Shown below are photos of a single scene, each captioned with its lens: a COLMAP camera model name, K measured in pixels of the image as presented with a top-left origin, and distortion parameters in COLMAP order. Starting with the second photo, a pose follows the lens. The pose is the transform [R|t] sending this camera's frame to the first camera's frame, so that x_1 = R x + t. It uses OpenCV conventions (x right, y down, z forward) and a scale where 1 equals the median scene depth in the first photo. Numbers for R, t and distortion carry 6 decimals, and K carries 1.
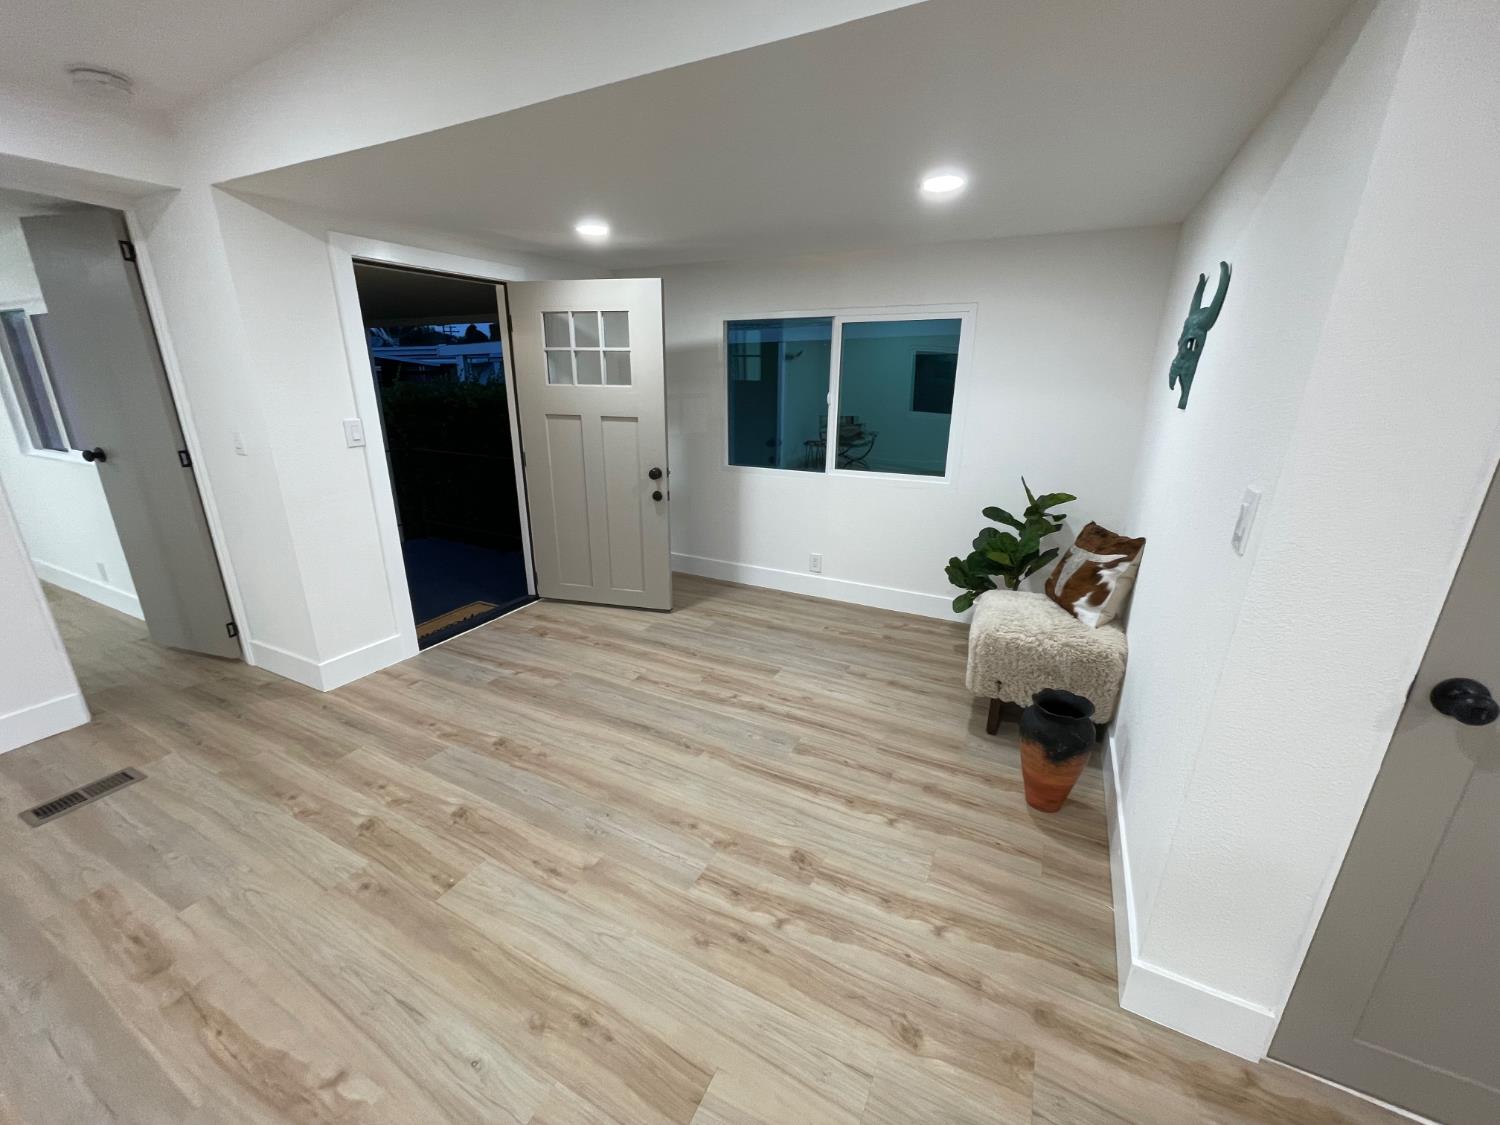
lens RADIAL K [[603.6, 0, 742.6], [0, 603.6, 569.7], [0, 0, 1]] dist [-0.005295, 0.000629]
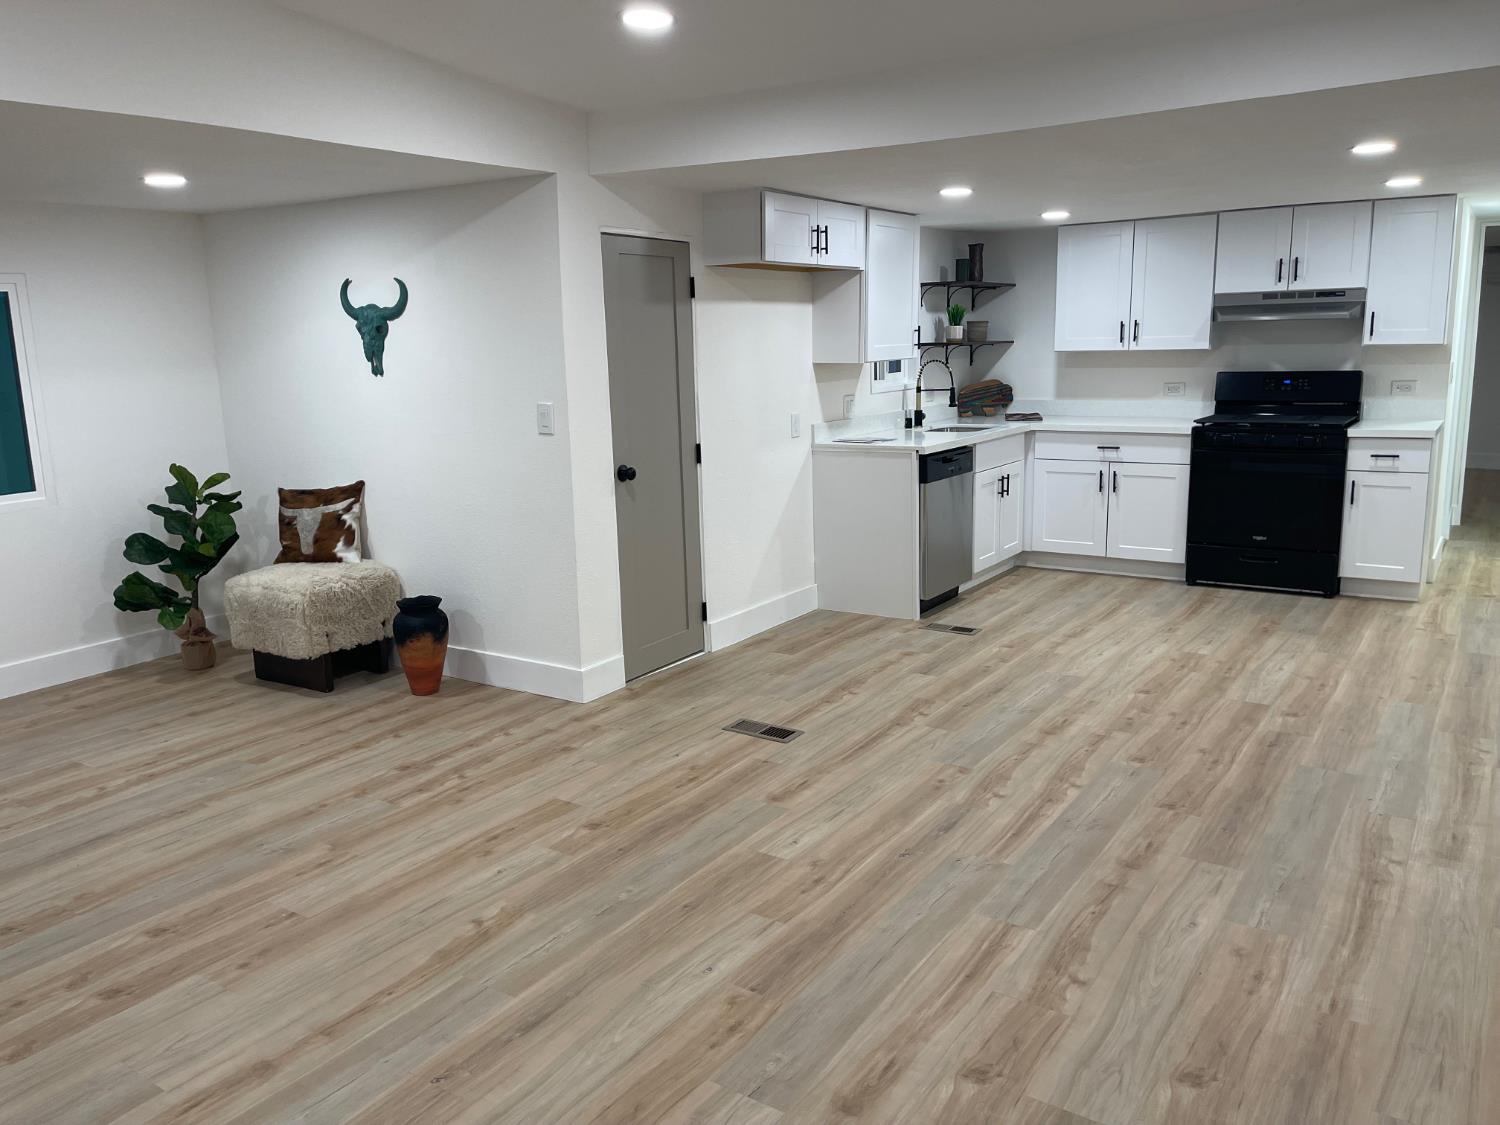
lens RADIAL K [[1135.3, 0, 737.3], [0, 1135.3, 547.6], [0, 0, 1]] dist [0.064576, -0.076946]
pose [[0.116819, -0.196885, 0.973442, -1.408643], [0.332809, 0.931242, 0.148411, -0.015429], [-0.935730, 0.306634, 0.174312, -0.068705]]
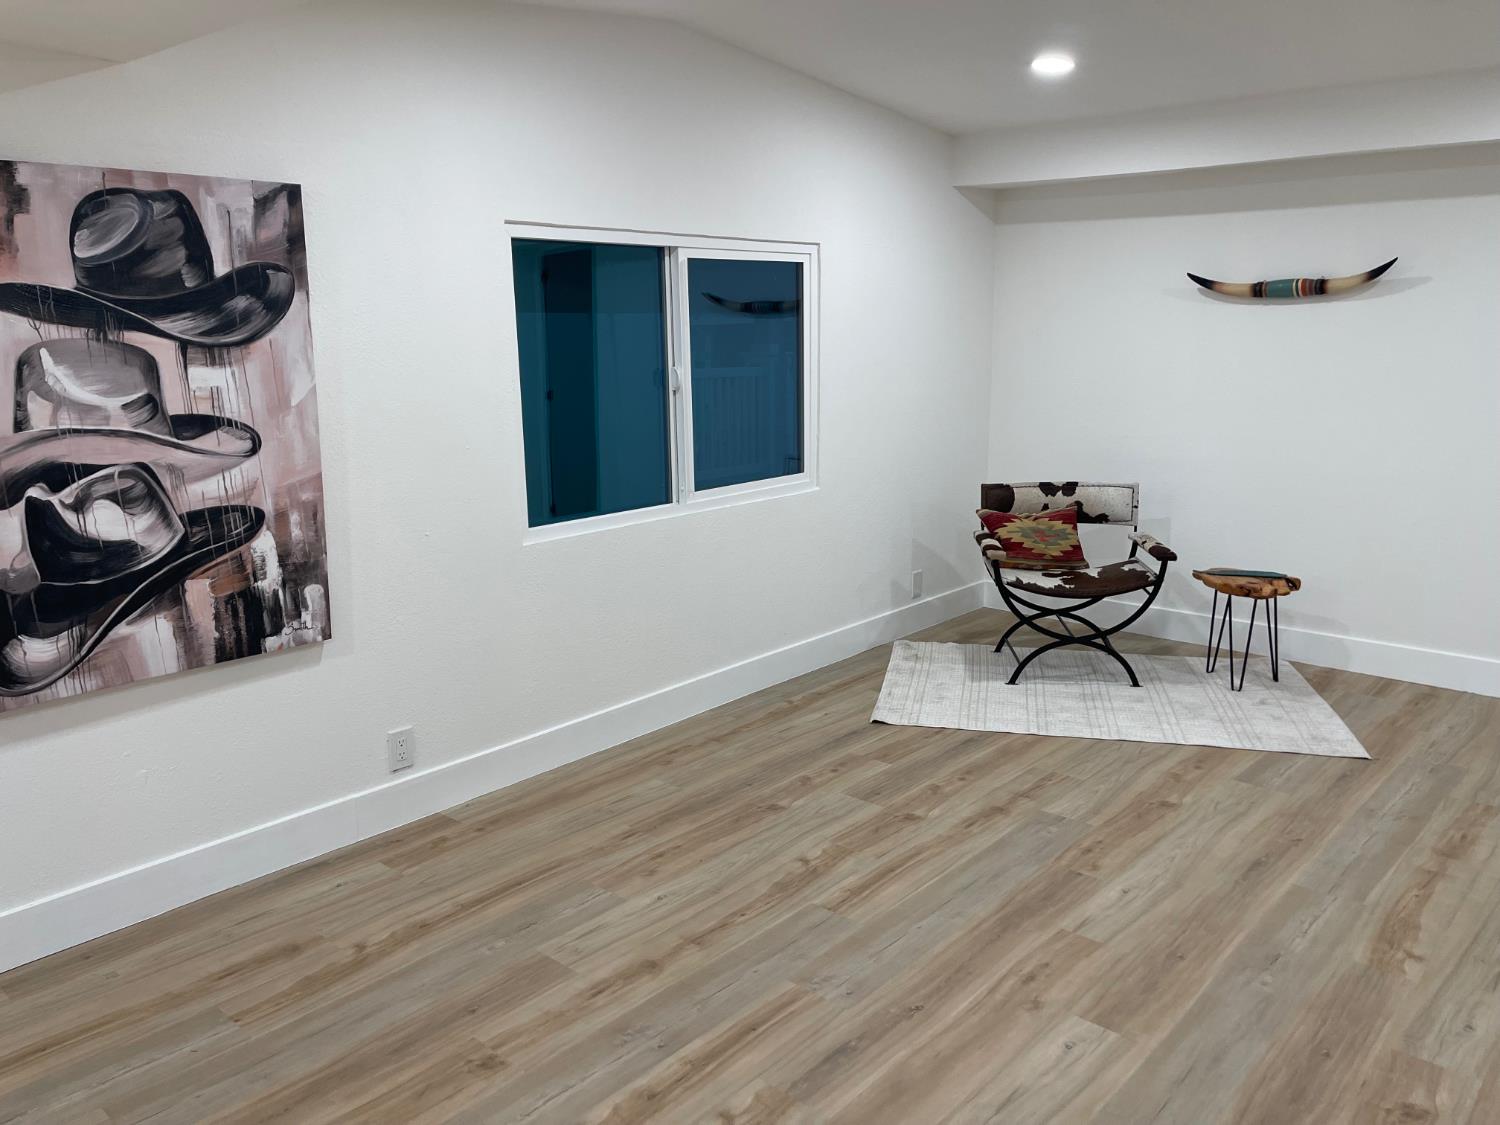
lens RADIAL K [[1135.3, 0, 737.3], [0, 1135.3, 547.6], [0, 0, 1]] dist [0.064576, -0.076946]
pose [[-0.257168, 0.178680, -0.949704, 0.781670], [-0.289289, 0.923455, 0.252077, -0.009162], [0.922050, 0.339565, -0.185793, -0.005422]]
